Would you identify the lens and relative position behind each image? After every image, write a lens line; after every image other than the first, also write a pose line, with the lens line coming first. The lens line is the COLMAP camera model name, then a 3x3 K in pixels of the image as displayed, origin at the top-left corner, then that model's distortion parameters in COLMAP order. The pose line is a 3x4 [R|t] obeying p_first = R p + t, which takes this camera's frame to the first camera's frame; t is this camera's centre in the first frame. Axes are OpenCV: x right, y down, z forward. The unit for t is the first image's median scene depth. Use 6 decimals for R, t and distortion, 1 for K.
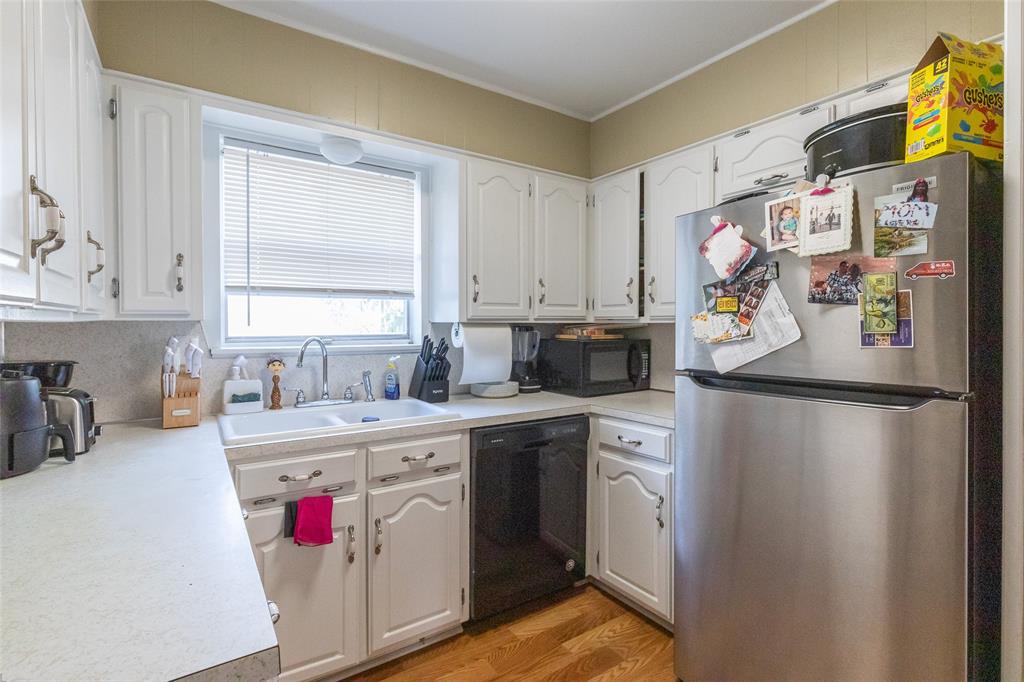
lens RADIAL K [[463.2, 0, 514.0], [0, 463.2, 330.4], [0, 0, 1]] dist [0.009986, -0.001510]
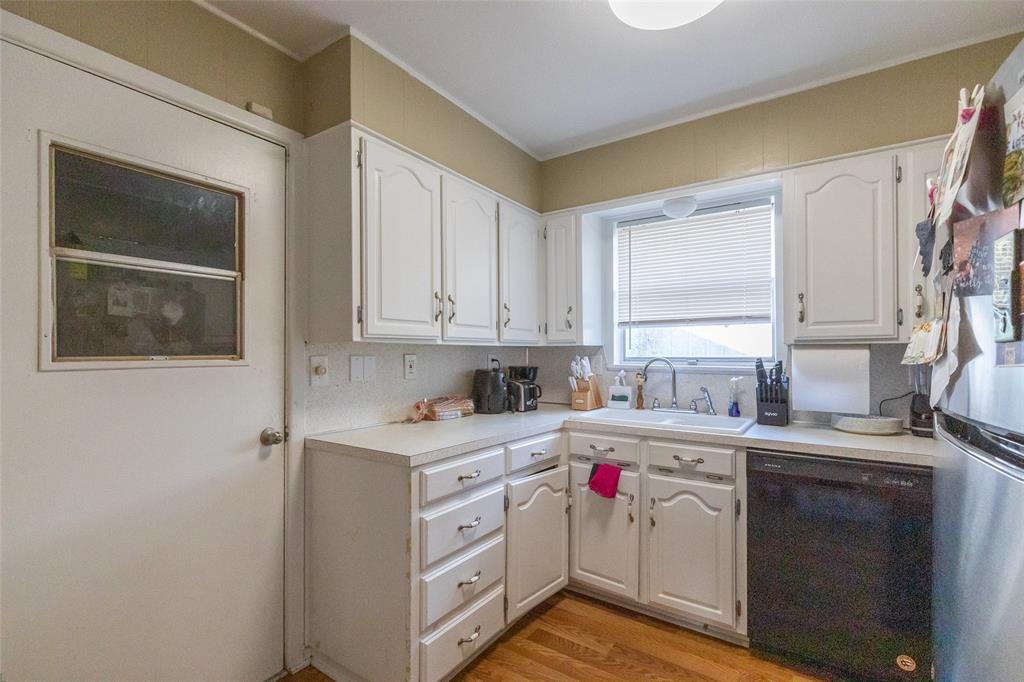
lens RADIAL K [[463.2, 0, 515.5], [0, 463.2, 348.6], [0, 0, 1]] dist [0.009986, -0.001510]
pose [[0.400400, -0.009854, -0.916288, 0.644324], [-0.011975, 0.999801, -0.015985, 0.017000], [0.916262, 0.017373, 0.400202, 0.119308]]
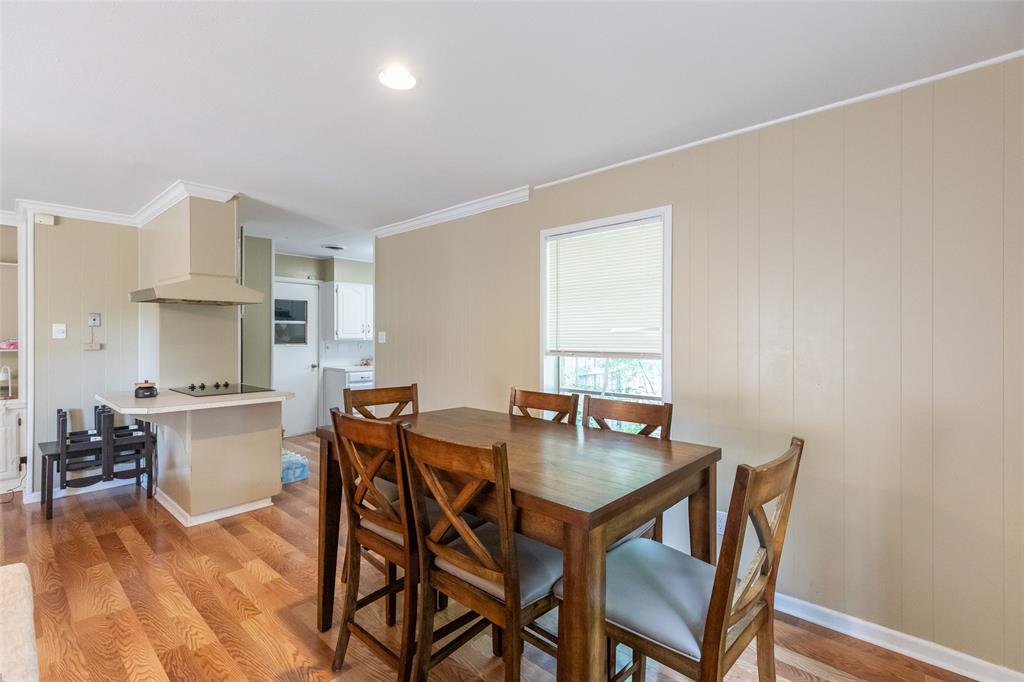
lens RADIAL K [[463.2, 0, 513.1], [0, 463.2, 339.9], [0, 0, 1]] dist [0.009986, -0.001510]
pose [[0.257975, -0.001112, -0.966151, 3.822055], [-0.018205, 0.999816, -0.006012, -0.016873], [0.965980, 0.019140, 0.257908, 0.670002]]
